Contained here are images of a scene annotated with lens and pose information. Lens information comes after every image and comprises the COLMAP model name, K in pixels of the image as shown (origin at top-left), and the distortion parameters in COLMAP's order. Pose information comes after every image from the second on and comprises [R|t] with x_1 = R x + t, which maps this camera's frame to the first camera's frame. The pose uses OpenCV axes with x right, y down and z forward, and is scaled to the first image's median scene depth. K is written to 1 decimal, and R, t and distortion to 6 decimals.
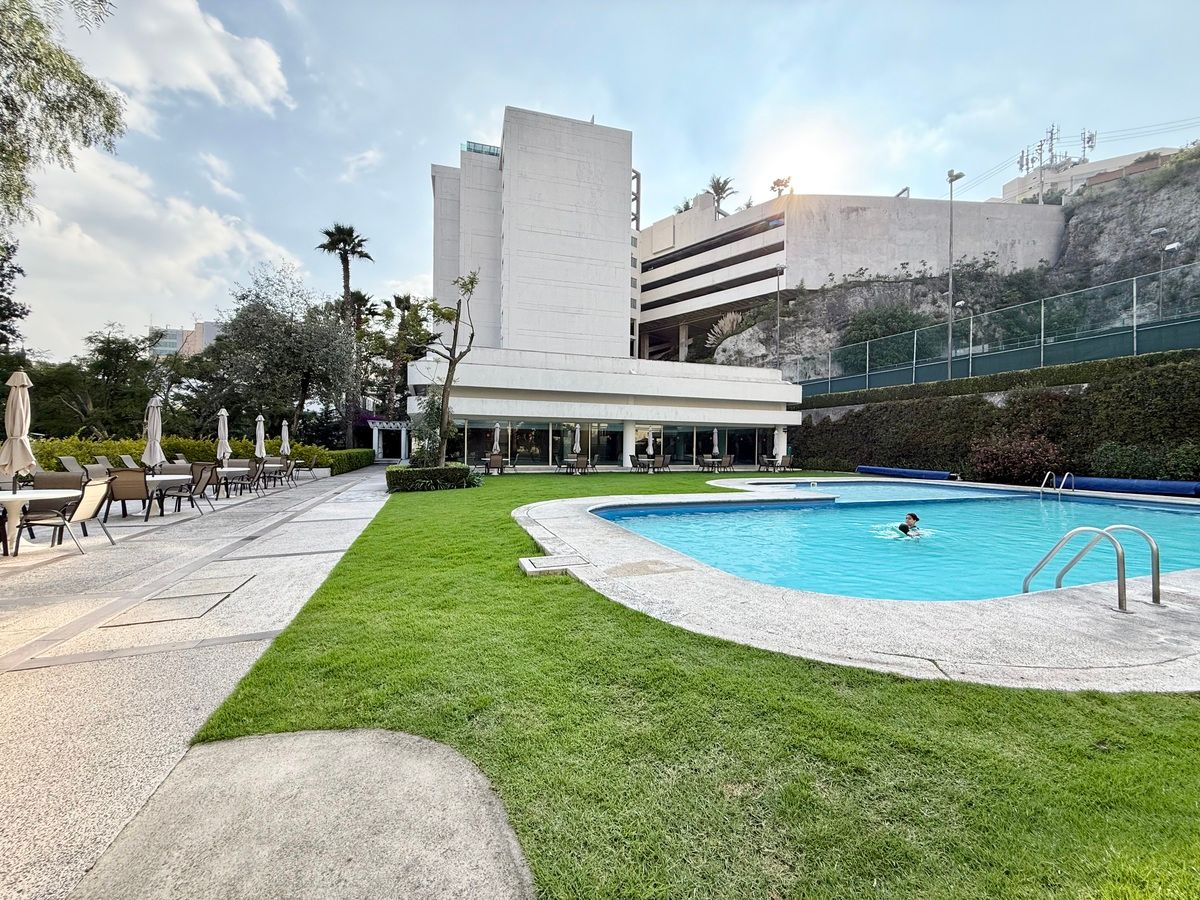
lens RADIAL K [[482.0, 0, 596.0], [0, 482.0, 450.8], [0, 0, 1]] dist [-0.000237, -0.000378]
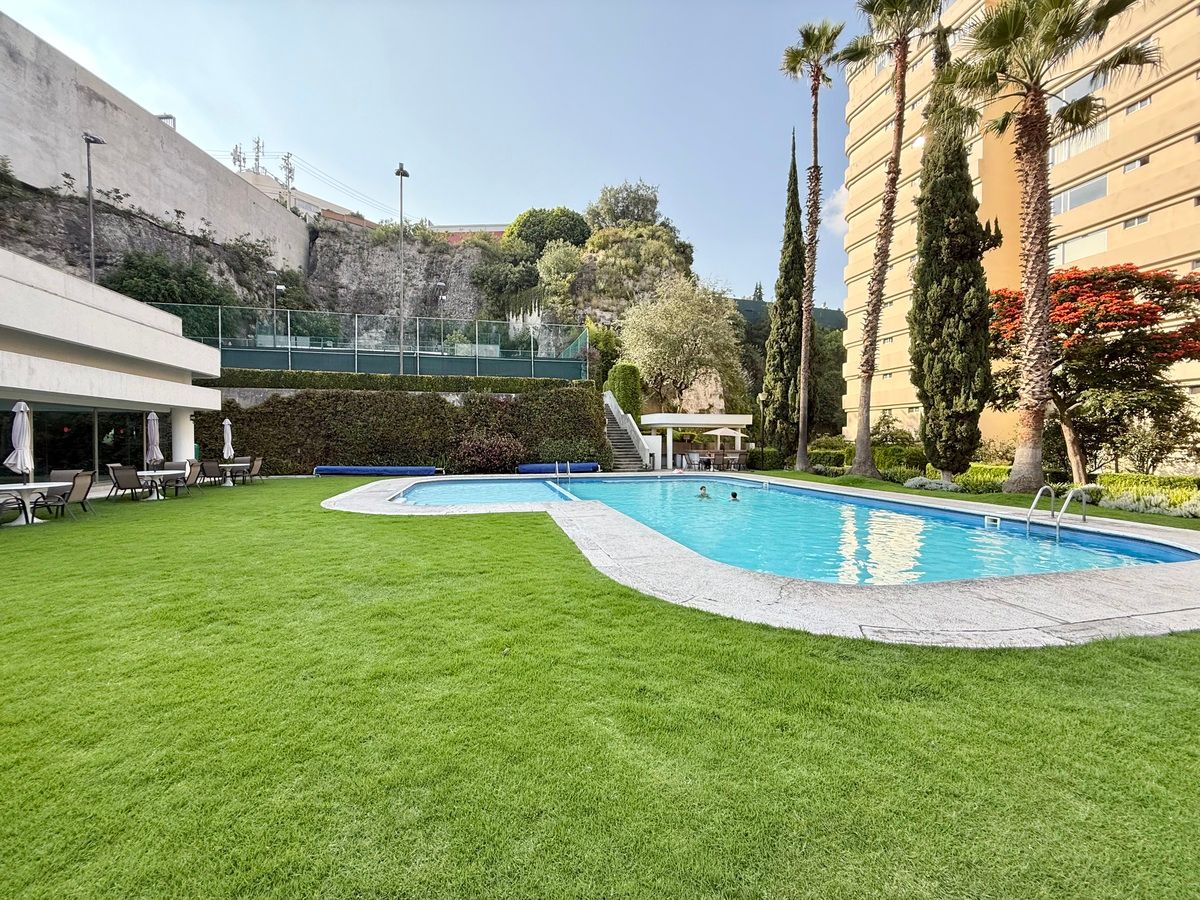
lens RADIAL K [[482.0, 0, 598.3], [0, 482.0, 450.3], [0, 0, 1]] dist [-0.000237, -0.000378]
pose [[0.095005, -0.031721, 0.994971, -0.107438], [0.009904, 0.999473, 0.030919, -0.007921], [-0.995428, 0.006917, 0.095269, 0.232537]]
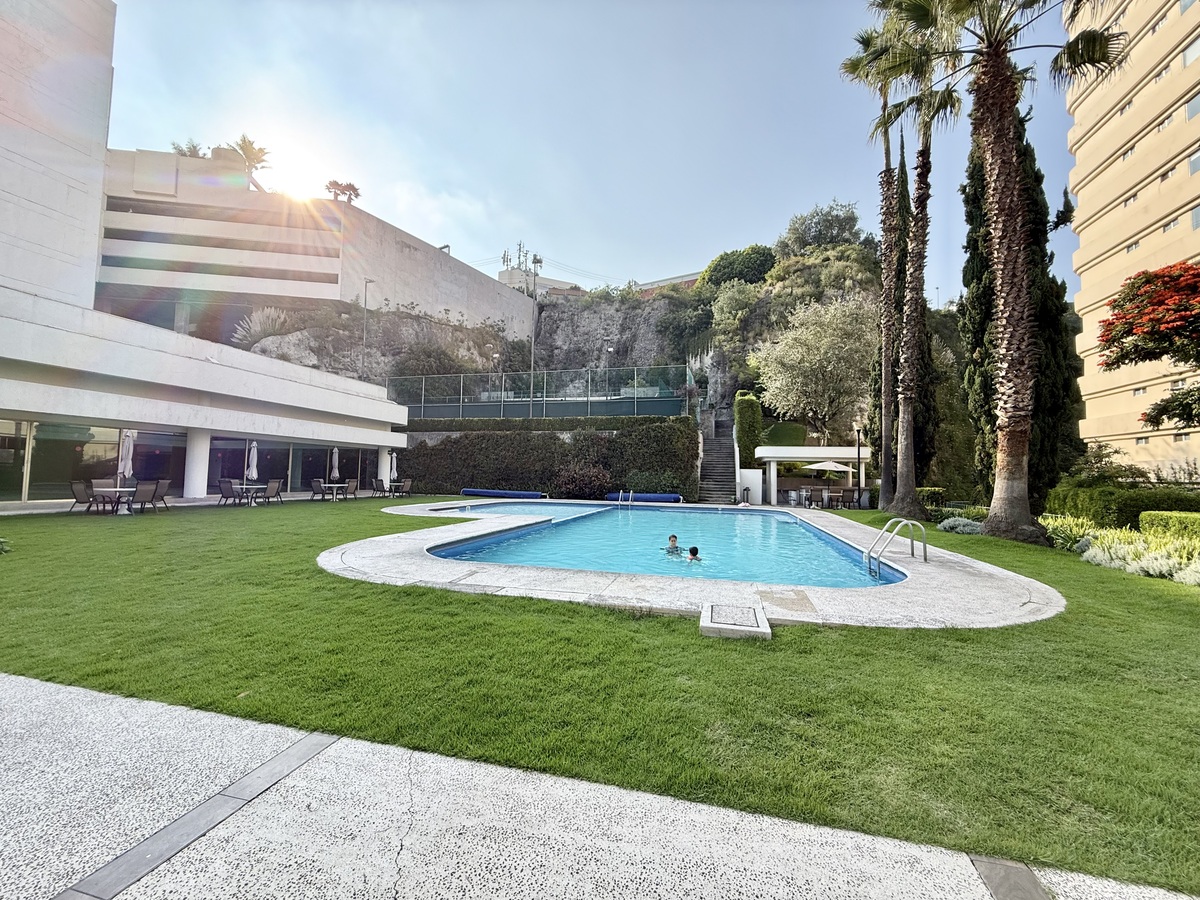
lens RADIAL K [[482.0, 0, 599.6], [0, 482.0, 452.1], [0, 0, 1]] dist [-0.000237, -0.000378]
pose [[0.554646, 0.041342, 0.831059, -0.094686], [-0.004901, 0.998910, -0.046421, -0.000892], [-0.832072, 0.021674, 0.554244, 0.074756]]
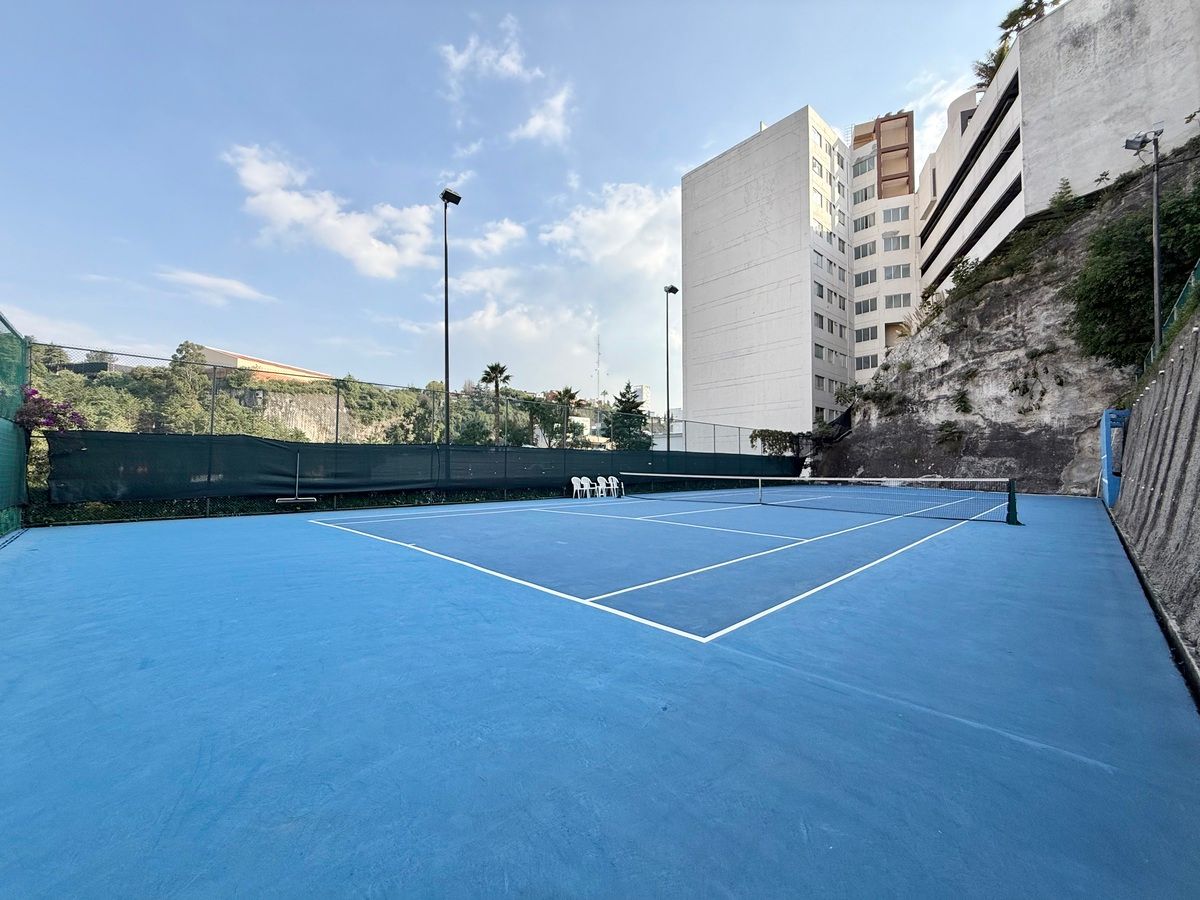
lens RADIAL K [[482.0, 0, 600.0], [0, 482.0, 454.7], [0, 0, 1]] dist [-0.000237, -0.000378]
pose [[0.420332, -0.028326, -0.906928, 0.686603], [-0.009839, 0.999312, -0.035771, -0.072190], [0.907317, 0.023959, 0.419764, 0.419390]]
